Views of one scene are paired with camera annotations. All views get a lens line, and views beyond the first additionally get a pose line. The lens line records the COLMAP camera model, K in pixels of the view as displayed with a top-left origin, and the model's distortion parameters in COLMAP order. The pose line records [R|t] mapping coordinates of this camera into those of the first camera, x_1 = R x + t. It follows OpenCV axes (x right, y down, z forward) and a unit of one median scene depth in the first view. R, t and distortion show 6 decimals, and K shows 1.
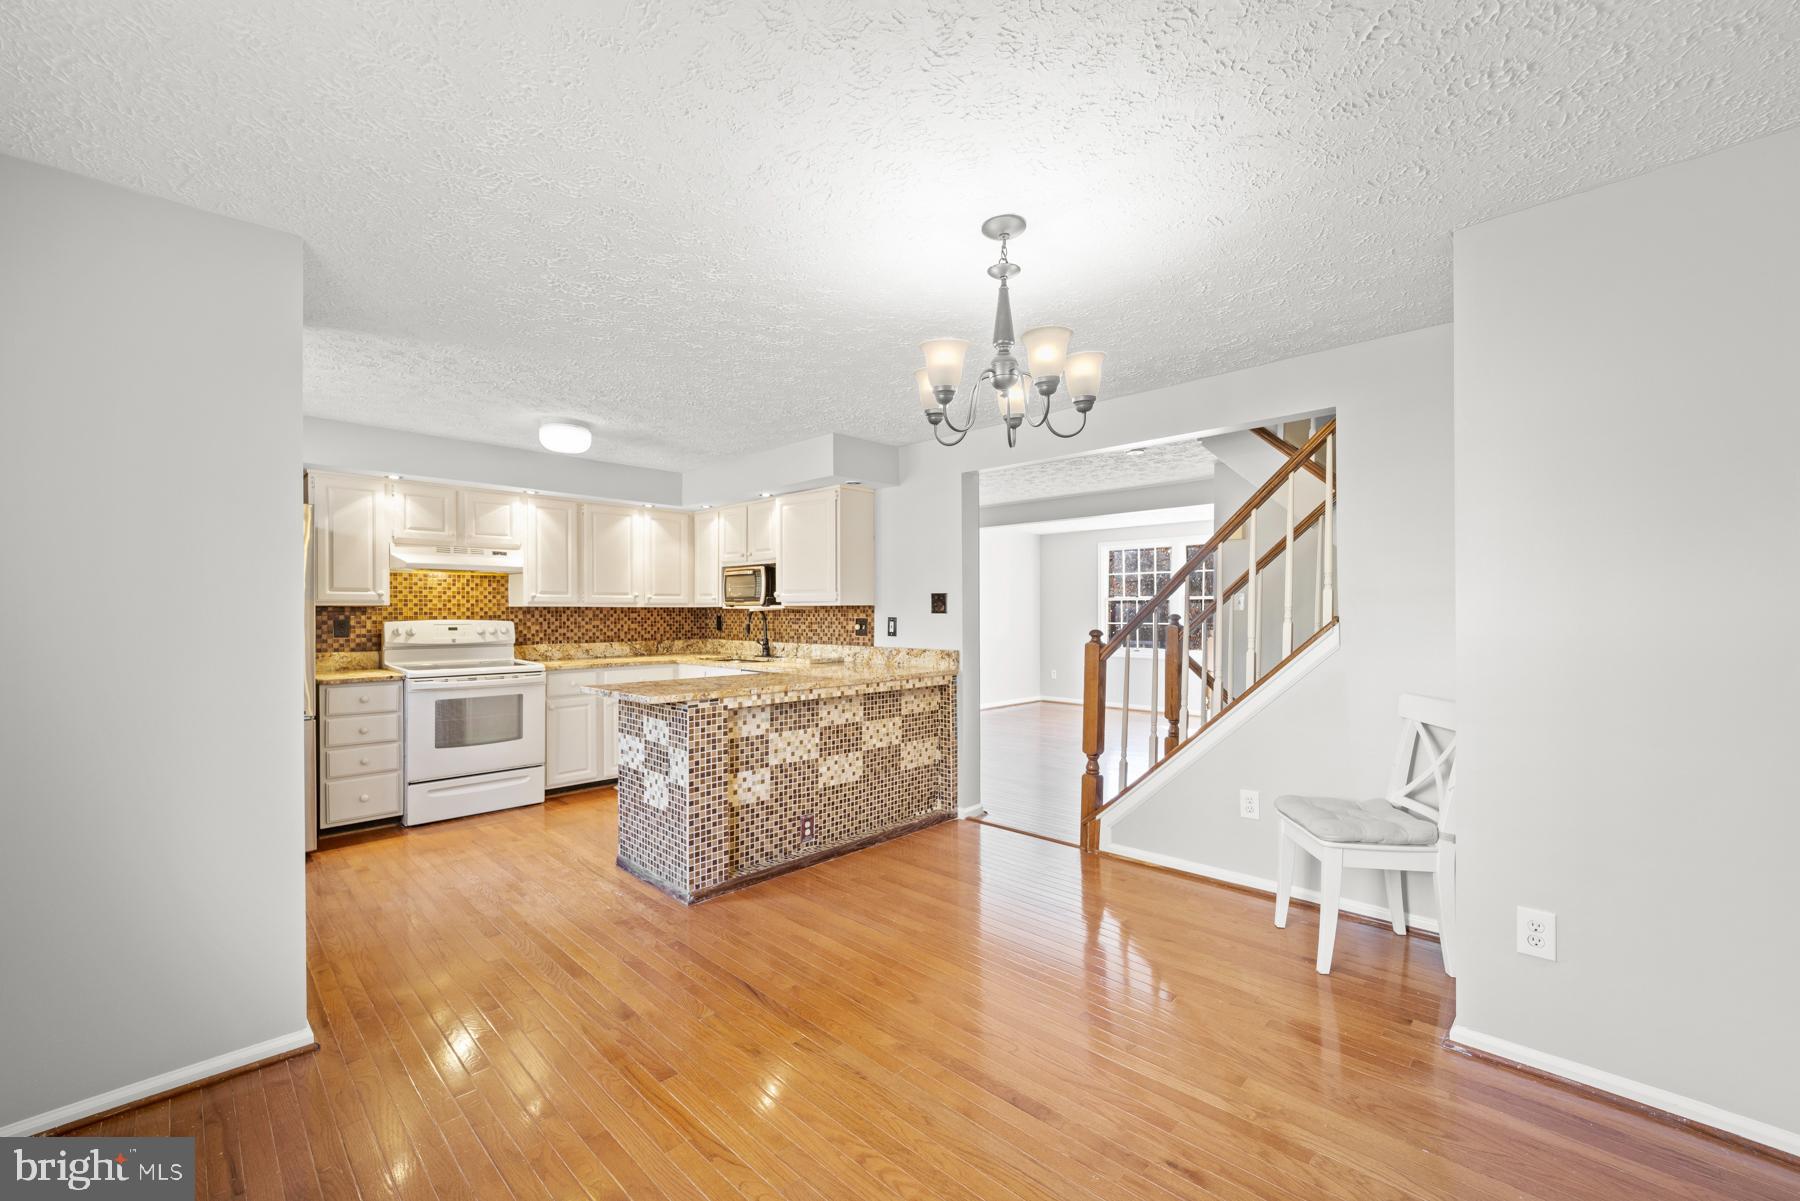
lens RADIAL K [[726.5, 0, 901.1], [0, 726.5, 612.3], [0, 0, 1]] dist [-0.000291, 0.000360]
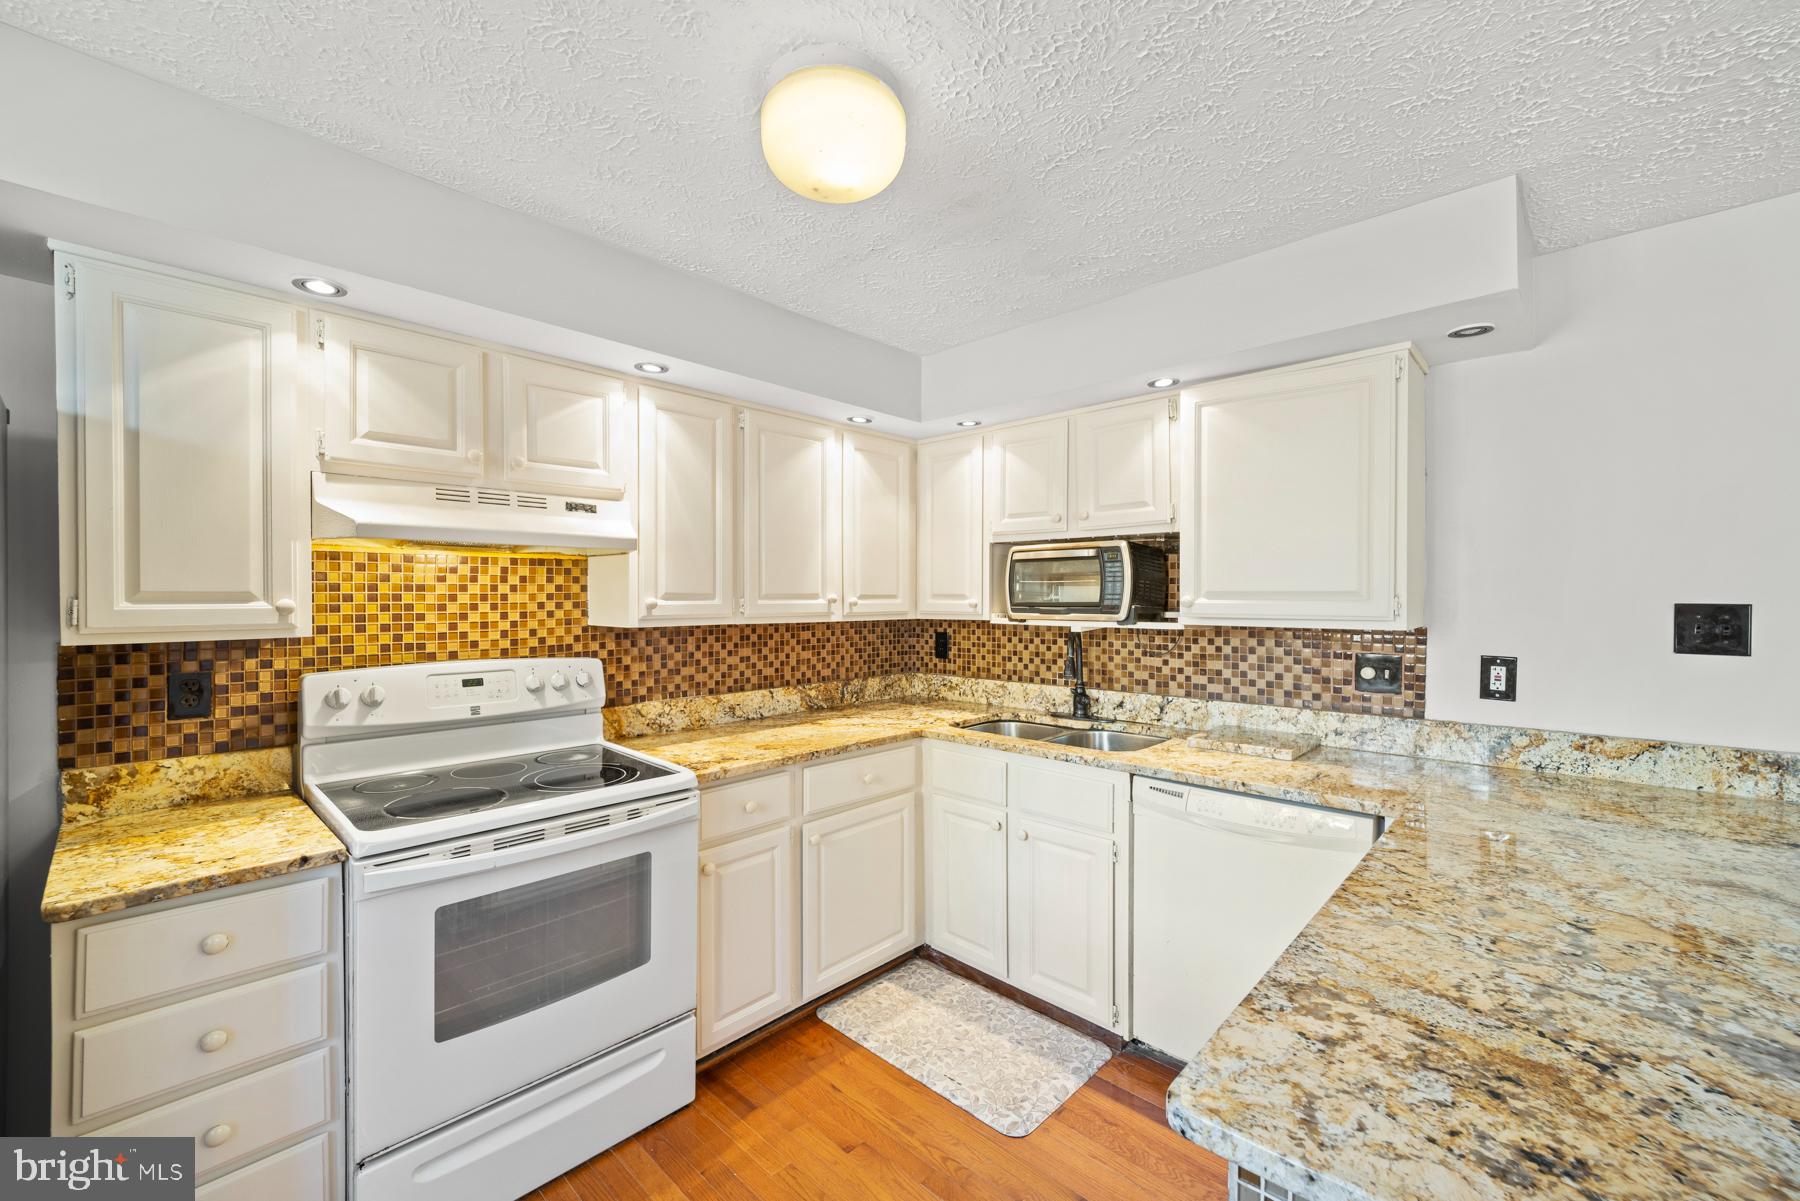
lens RADIAL K [[726.5, 0, 898.1], [0, 726.5, 597.1], [0, 0, 1]] dist [-0.000291, 0.000360]
pose [[0.999926, 0.000262, 0.012166, -0.361405], [-0.000257, 1.000000, -0.000426, -0.027140], [-0.012166, 0.000423, 0.999926, 0.553001]]
